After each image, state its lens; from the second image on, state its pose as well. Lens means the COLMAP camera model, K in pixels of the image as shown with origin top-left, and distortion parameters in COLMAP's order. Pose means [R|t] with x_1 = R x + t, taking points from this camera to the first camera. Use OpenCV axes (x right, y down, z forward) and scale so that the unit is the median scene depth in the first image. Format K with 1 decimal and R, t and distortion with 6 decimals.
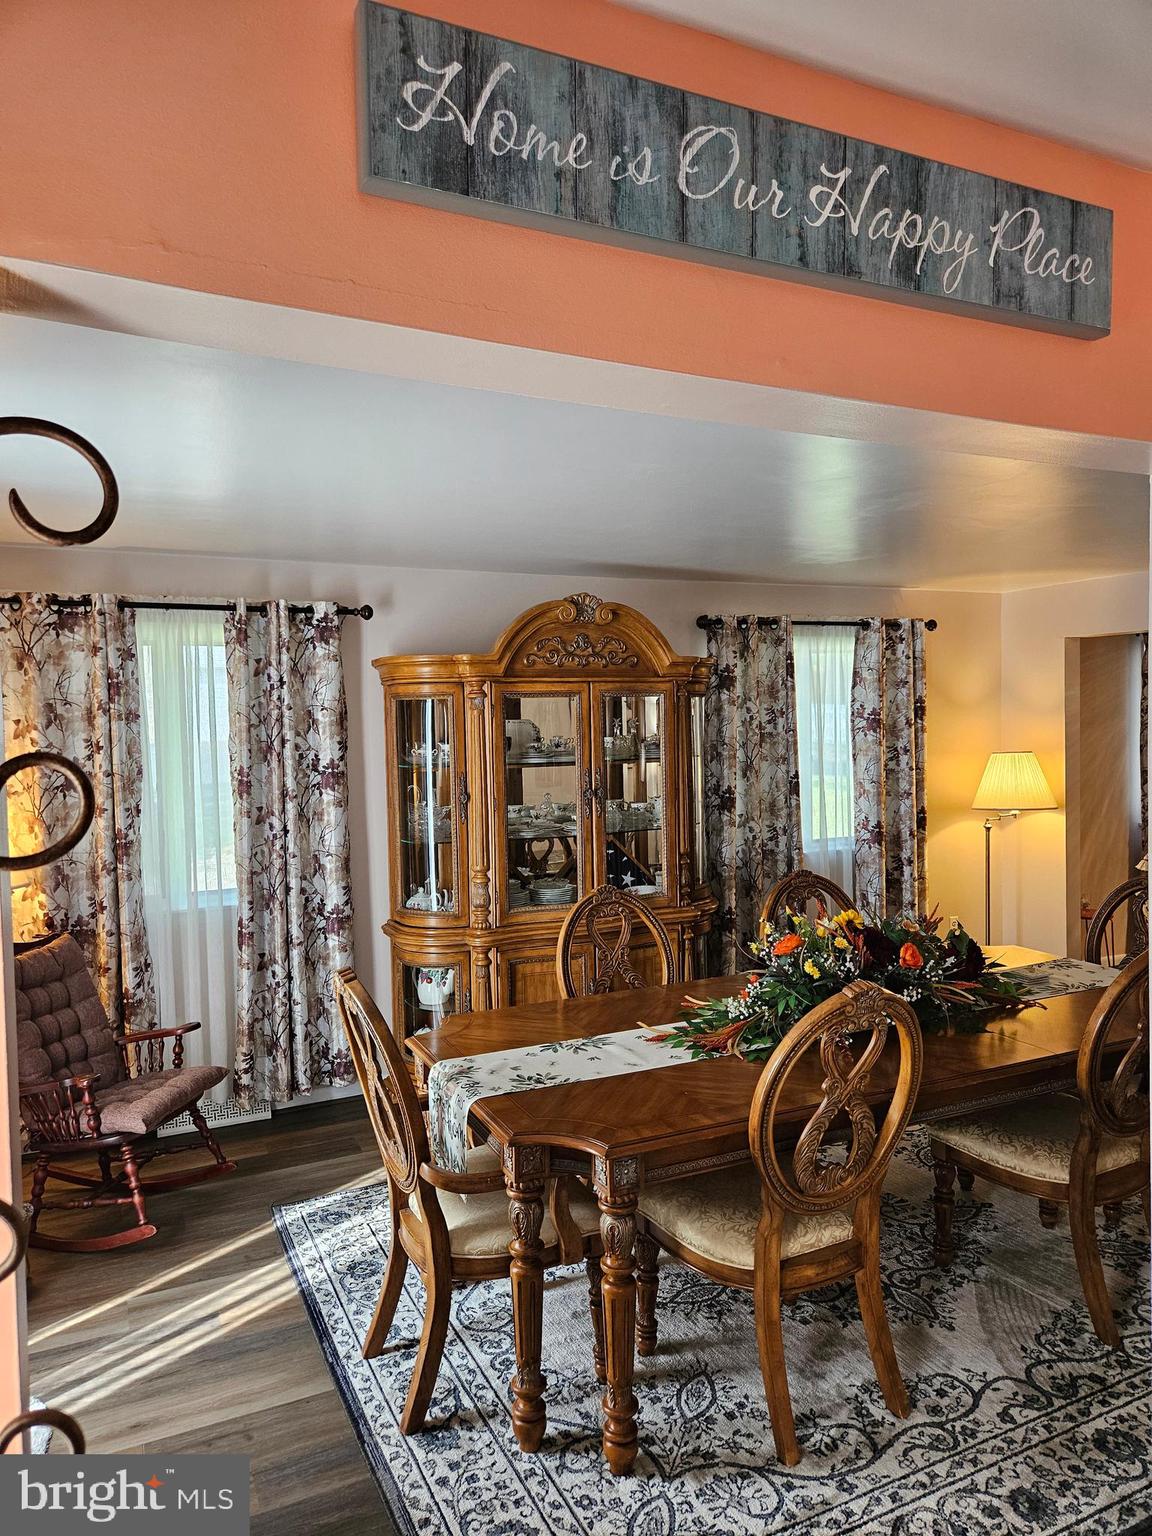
lens RADIAL K [[1023.6, 0, 581.8], [0, 1023.6, 777.0], [0, 0, 1]] dist [0.062839, -0.048848]
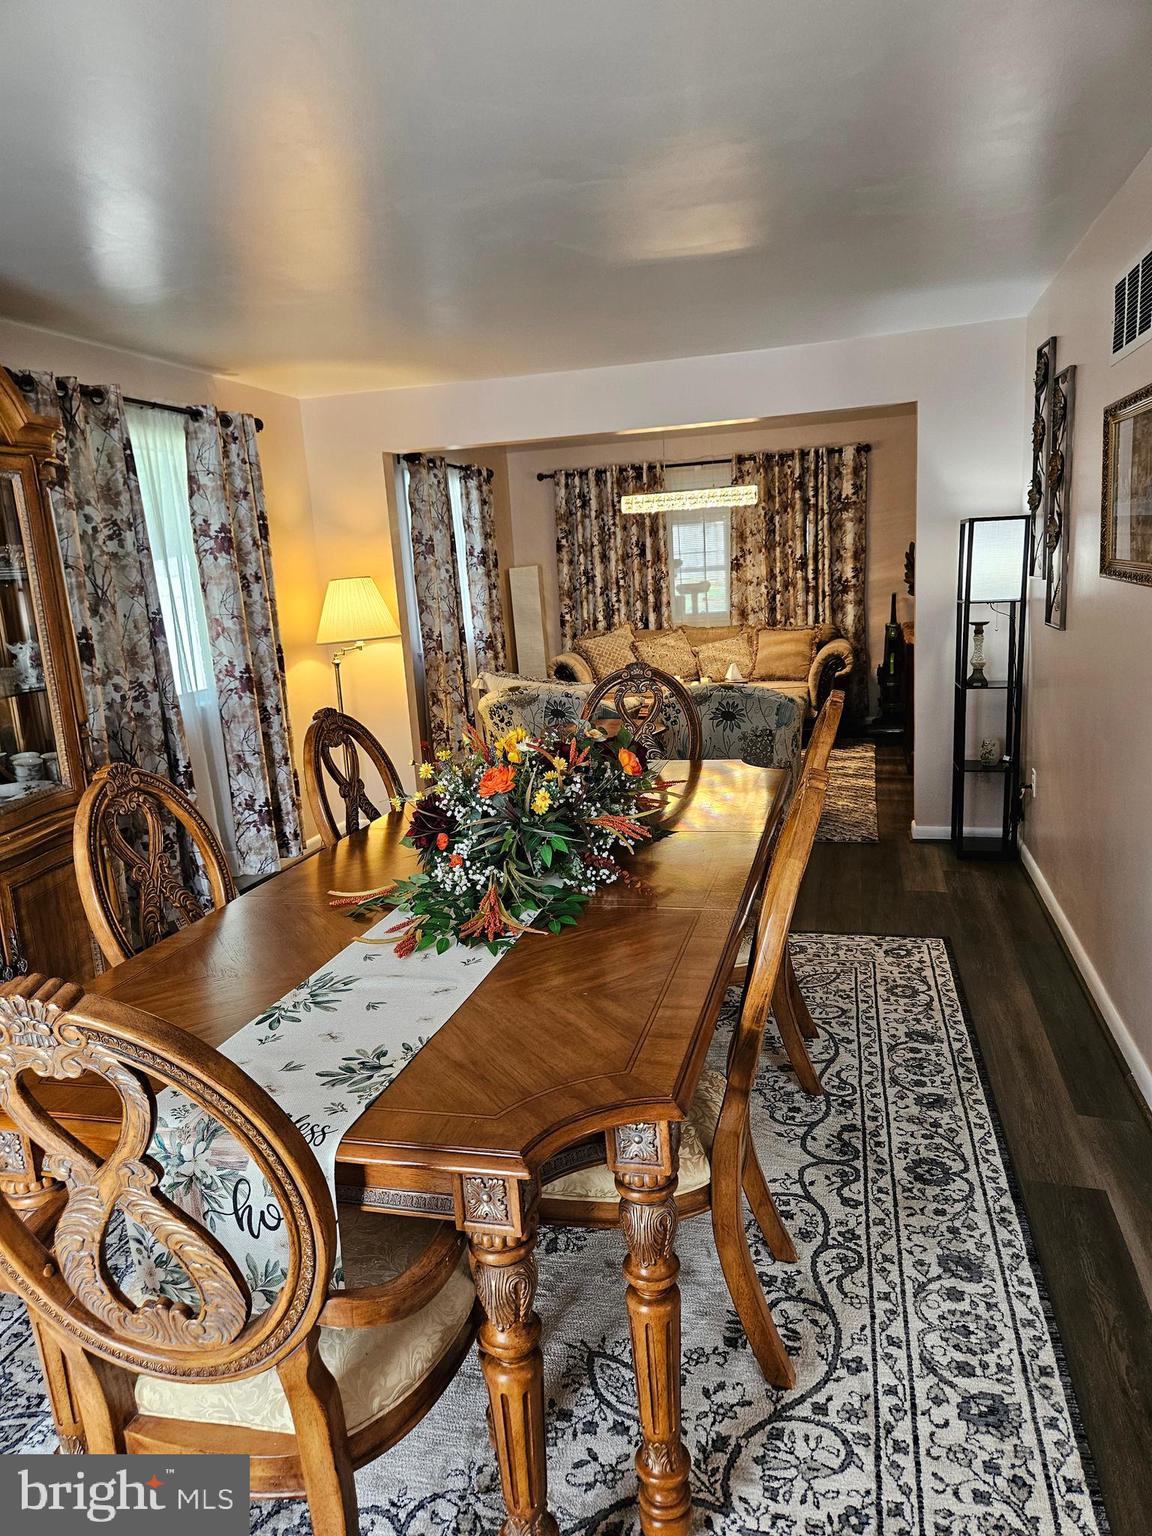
lens RADIAL K [[1023.6, 0, 581.8], [0, 1023.6, 777.0], [0, 0, 1]] dist [0.062839, -0.048848]
pose [[0.649155, -0.175234, 0.740196, -0.174025], [0.089056, 0.983919, 0.154830, 0.029117], [-0.755425, -0.034590, 0.654322, 0.263798]]
